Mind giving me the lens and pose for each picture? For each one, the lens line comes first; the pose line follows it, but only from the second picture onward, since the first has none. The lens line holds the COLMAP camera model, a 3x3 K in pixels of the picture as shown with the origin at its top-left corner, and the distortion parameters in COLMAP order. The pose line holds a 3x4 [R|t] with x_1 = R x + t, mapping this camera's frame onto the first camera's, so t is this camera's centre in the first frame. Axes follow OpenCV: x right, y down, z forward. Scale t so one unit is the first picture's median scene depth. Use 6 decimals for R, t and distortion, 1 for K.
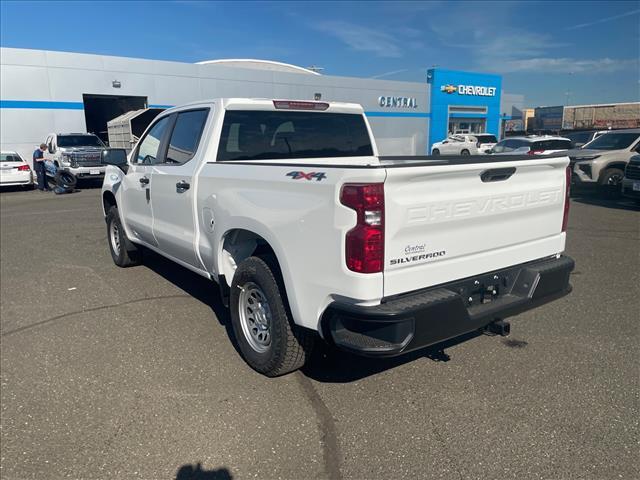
lens RADIAL K [[482.5, 0, 320.6], [0, 482.5, 236.1], [0, 0, 1]] dist [0.071738, -0.090474]
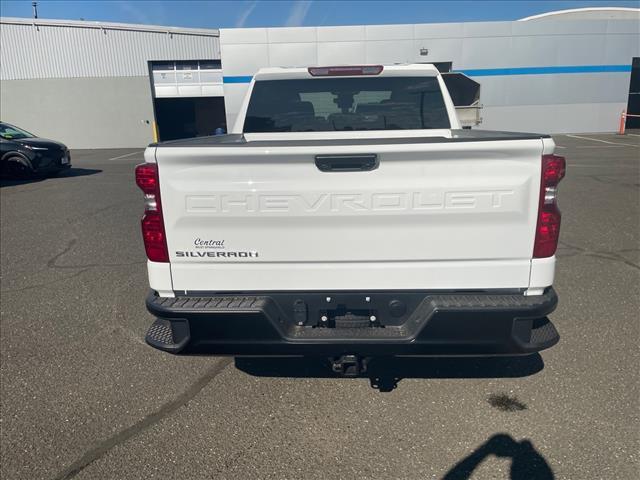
lens RADIAL K [[482.5, 0, 322.1], [0, 482.5, 244.8], [0, 0, 1]] dist [0.071738, -0.090474]
pose [[0.799764, 0.155701, -0.579771, 0.785278], [-0.106720, 0.987271, 0.117924, -0.086718], [0.590753, -0.032438, 0.806200, 0.388522]]
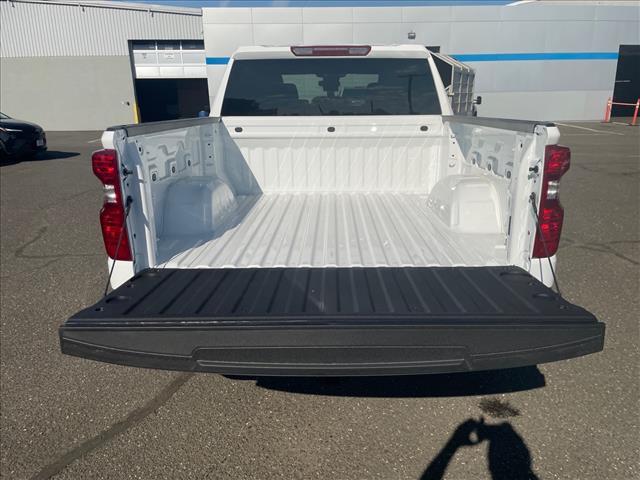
lens RADIAL K [[482.5, 0, 321.6], [0, 482.5, 245.1], [0, 0, 1]] dist [0.071738, -0.090474]
pose [[0.815221, 0.177356, -0.551326, 0.744225], [-0.115638, 0.982634, 0.145116, -0.096527], [0.567489, -0.054547, 0.821572, 0.454421]]
